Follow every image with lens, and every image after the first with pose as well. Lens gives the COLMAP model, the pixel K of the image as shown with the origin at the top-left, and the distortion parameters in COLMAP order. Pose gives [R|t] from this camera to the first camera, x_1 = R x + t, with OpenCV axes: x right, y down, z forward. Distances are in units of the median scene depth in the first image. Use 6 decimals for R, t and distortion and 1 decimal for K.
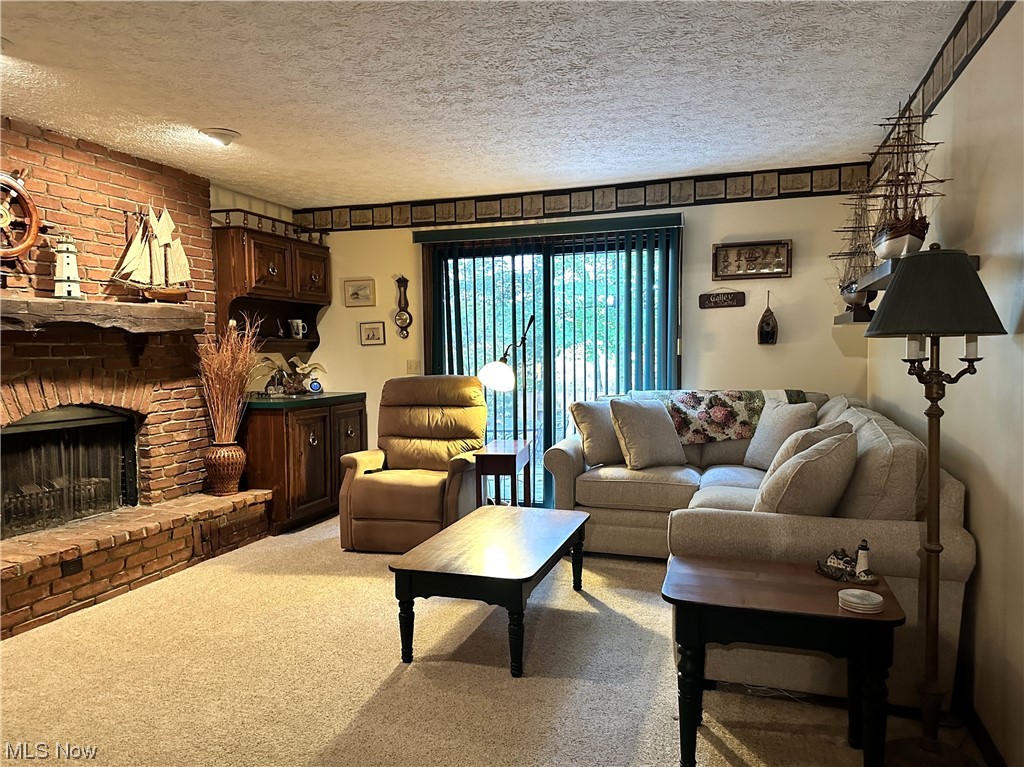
lens RADIAL K [[745.2, 0, 512.0], [0, 745.2, 383.5], [0, 0, 1]] dist [0.073370, -0.096905]
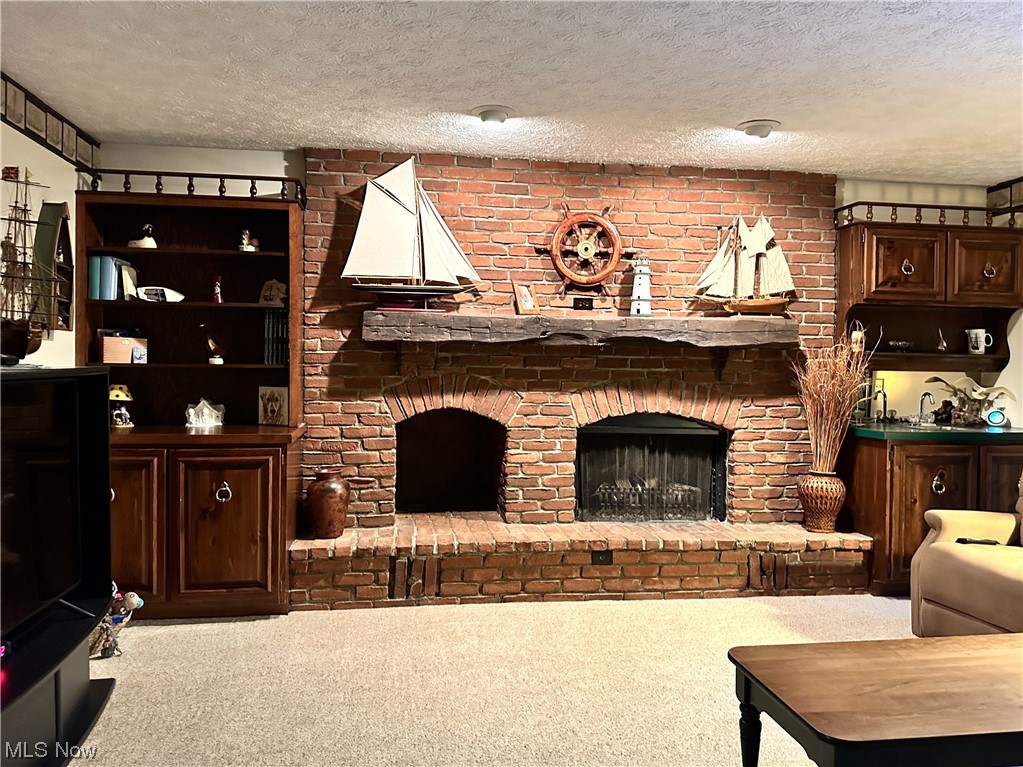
lens RADIAL K [[766.7, 0, 509.0], [0, 766.7, 376.8], [0, 0, 1]] dist [0.157064, -0.251230]
pose [[0.443373, 0.028715, -0.895877, 0.296081], [-0.060563, 0.998162, 0.002020, -0.012729], [0.894289, 0.053362, 0.444297, 0.293173]]
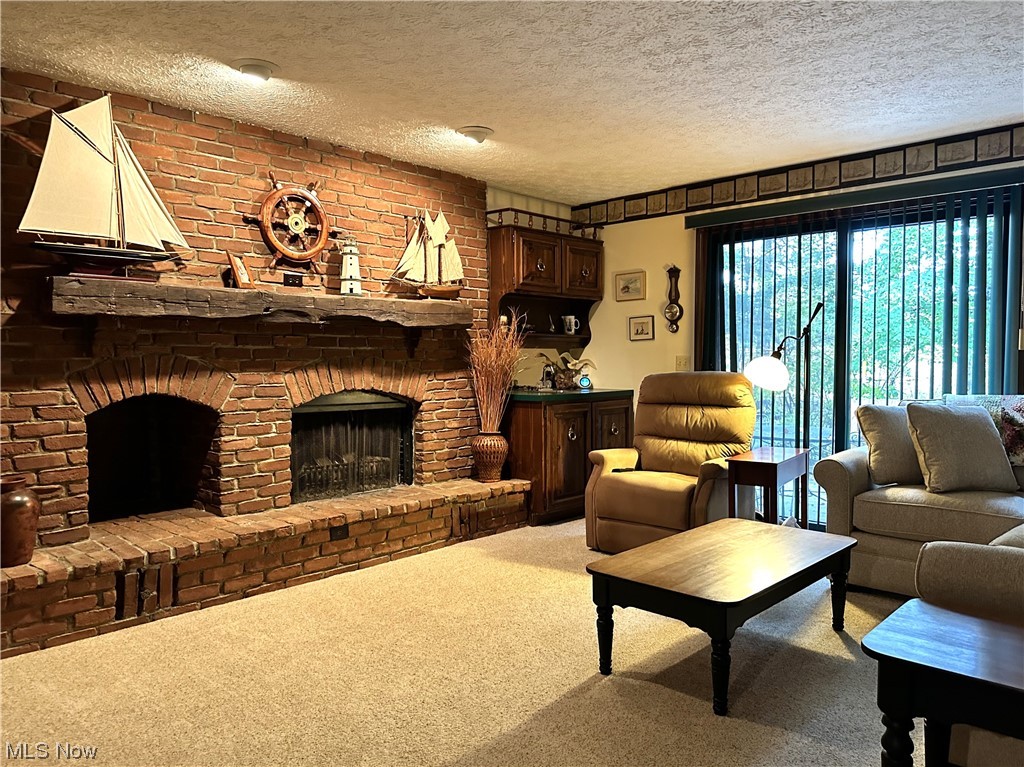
lens RADIAL K [[754.2, 0, 512.3], [0, 754.2, 386.2], [0, 0, 1]] dist [0.166841, -0.262089]
pose [[0.904542, 0.025274, -0.425635, 0.103987], [-0.026827, 0.999637, 0.002346, 0.012430], [0.425540, 0.009297, 0.904892, 0.064552]]
